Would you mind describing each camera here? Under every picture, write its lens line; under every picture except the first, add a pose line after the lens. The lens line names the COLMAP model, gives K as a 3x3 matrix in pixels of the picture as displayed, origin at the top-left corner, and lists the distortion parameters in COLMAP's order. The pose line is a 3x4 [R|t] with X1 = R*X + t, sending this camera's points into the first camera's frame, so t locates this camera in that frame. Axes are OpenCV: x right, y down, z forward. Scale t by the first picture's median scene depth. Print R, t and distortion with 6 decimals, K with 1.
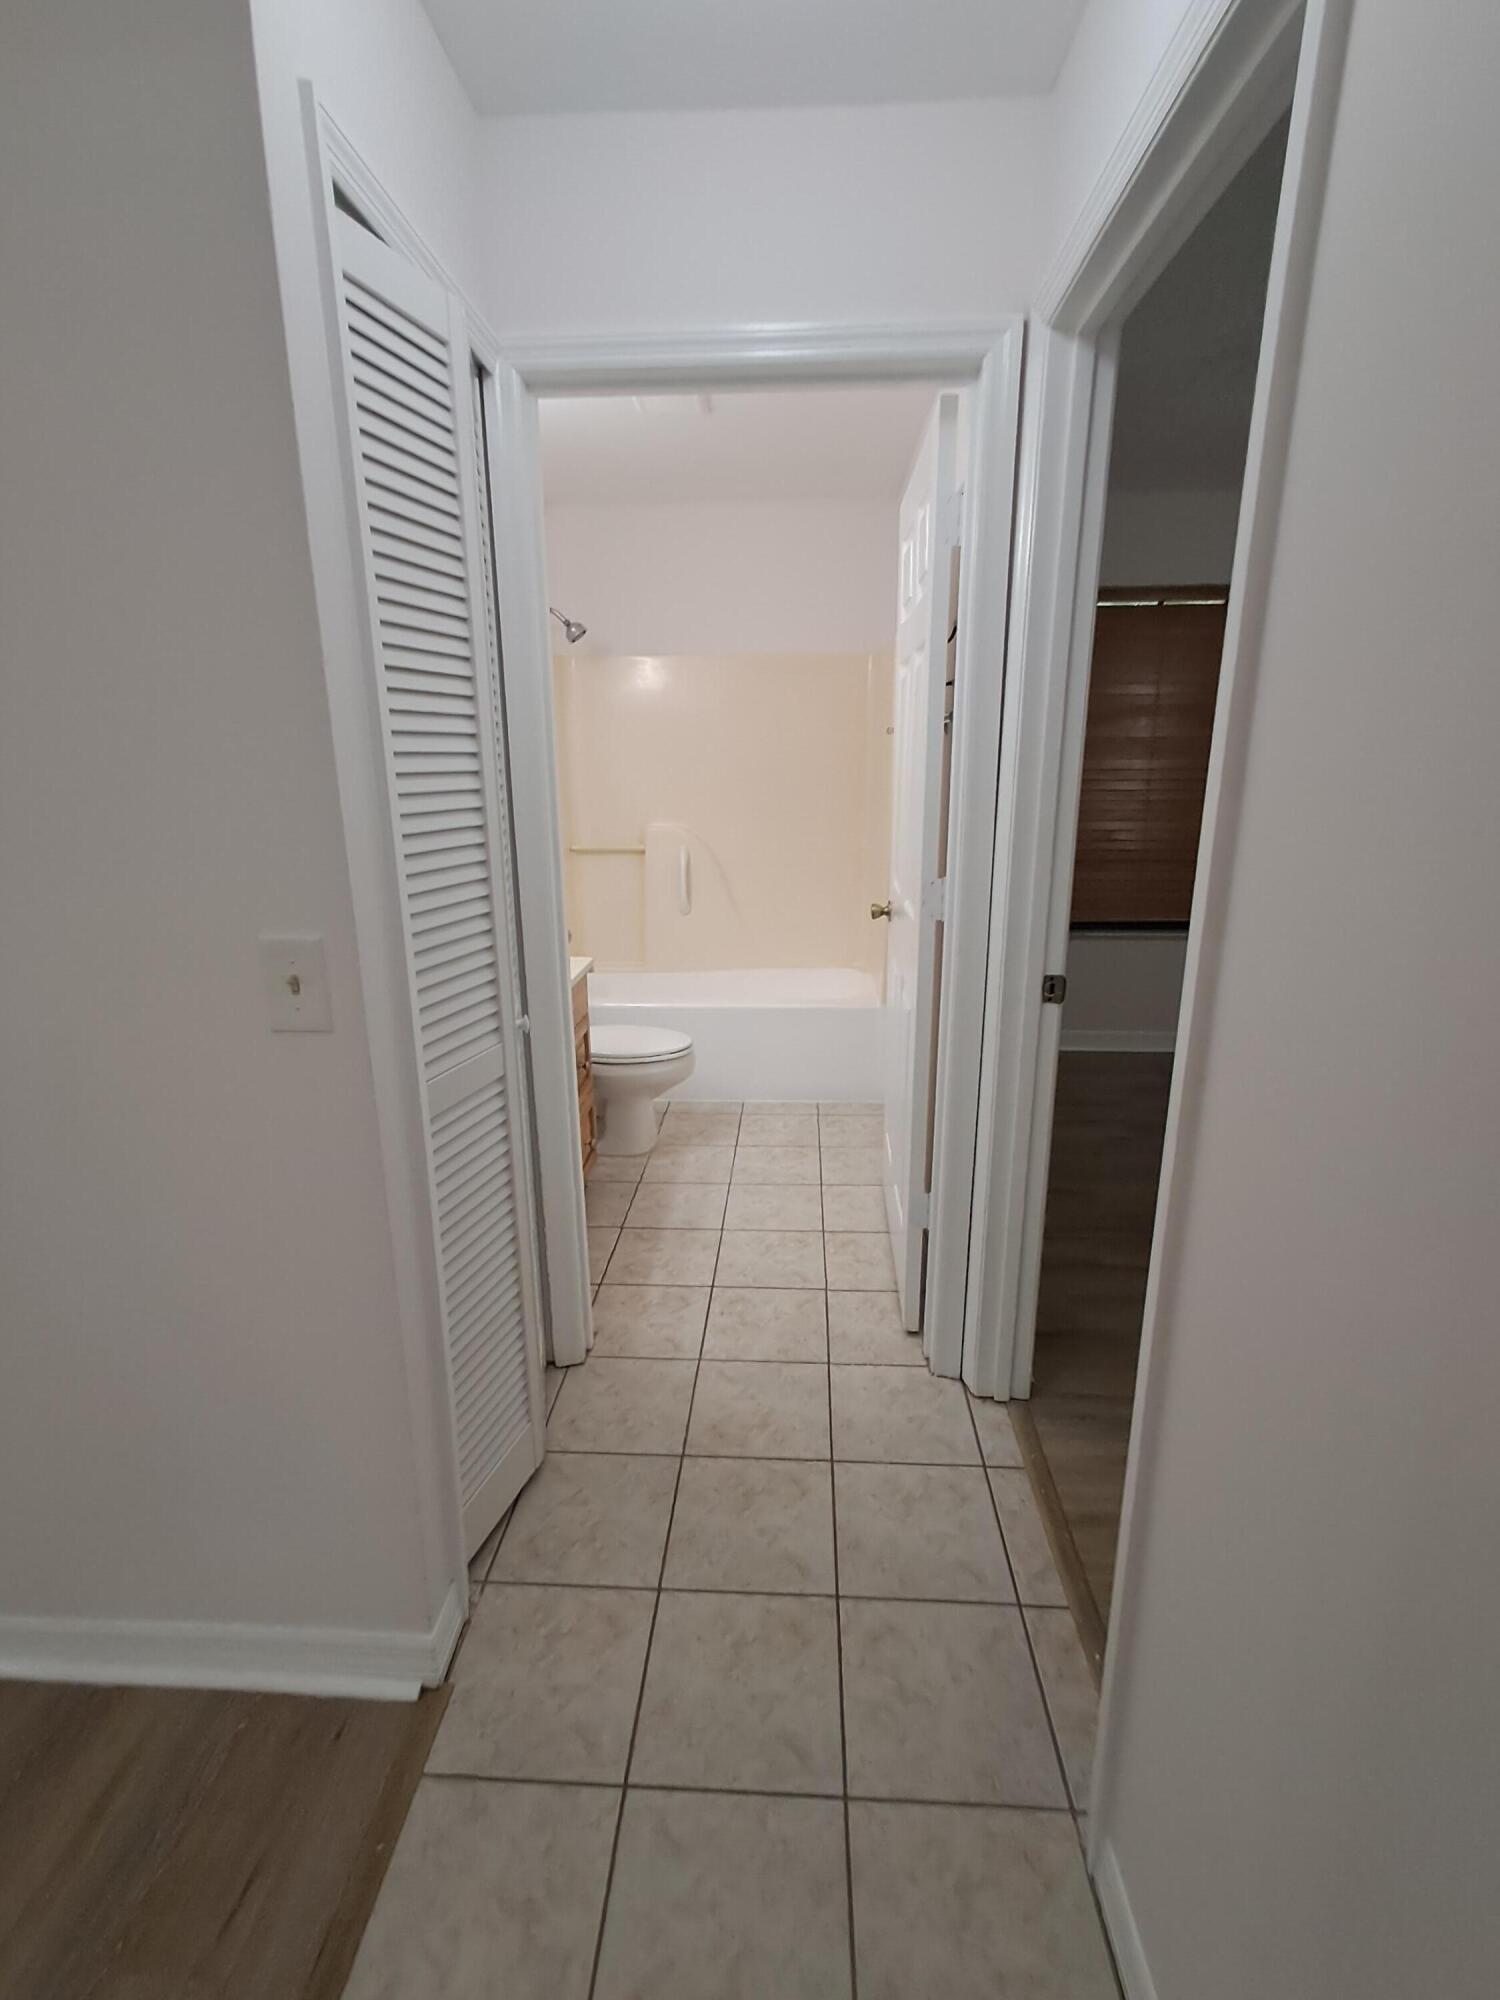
lens RADIAL K [[903.2, 0, 754.7], [0, 903.2, 986.3], [0, 0, 1]] dist [0.000964, 0.007626]
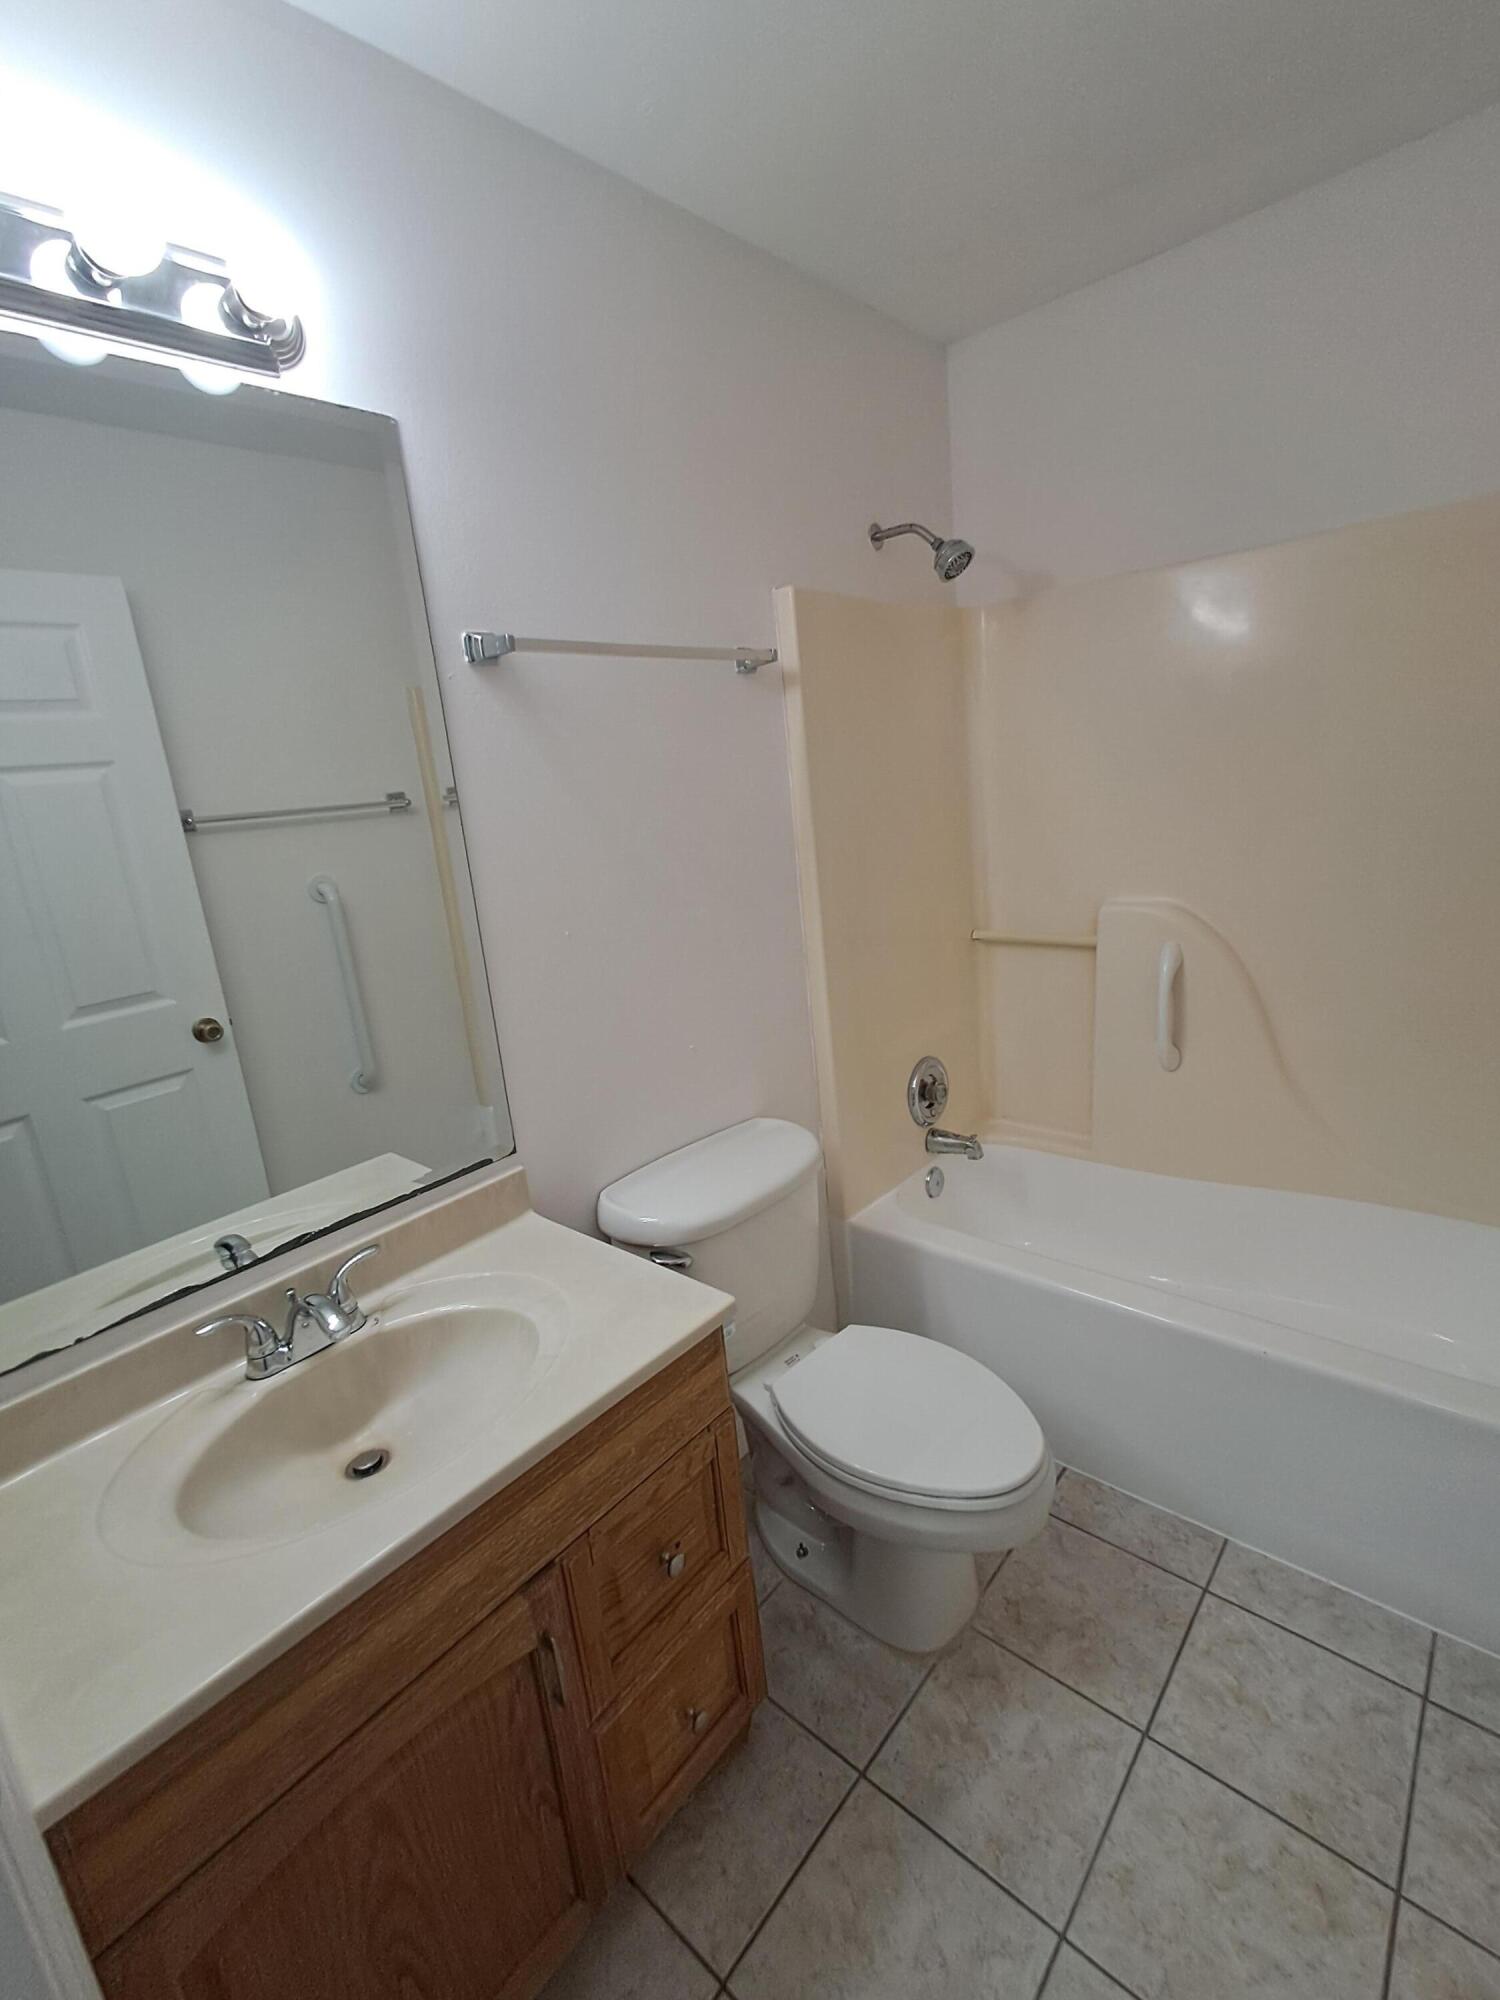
lens RADIAL K [[903.2, 0, 754.7], [0, 903.2, 986.3], [0, 0, 1]] dist [0.000964, 0.007626]
pose [[0.781819, 0.077027, -0.618729, 0.066710], [-0.072028, 0.996854, 0.033087, -0.154620], [0.619331, 0.018698, 0.784907, 0.535332]]
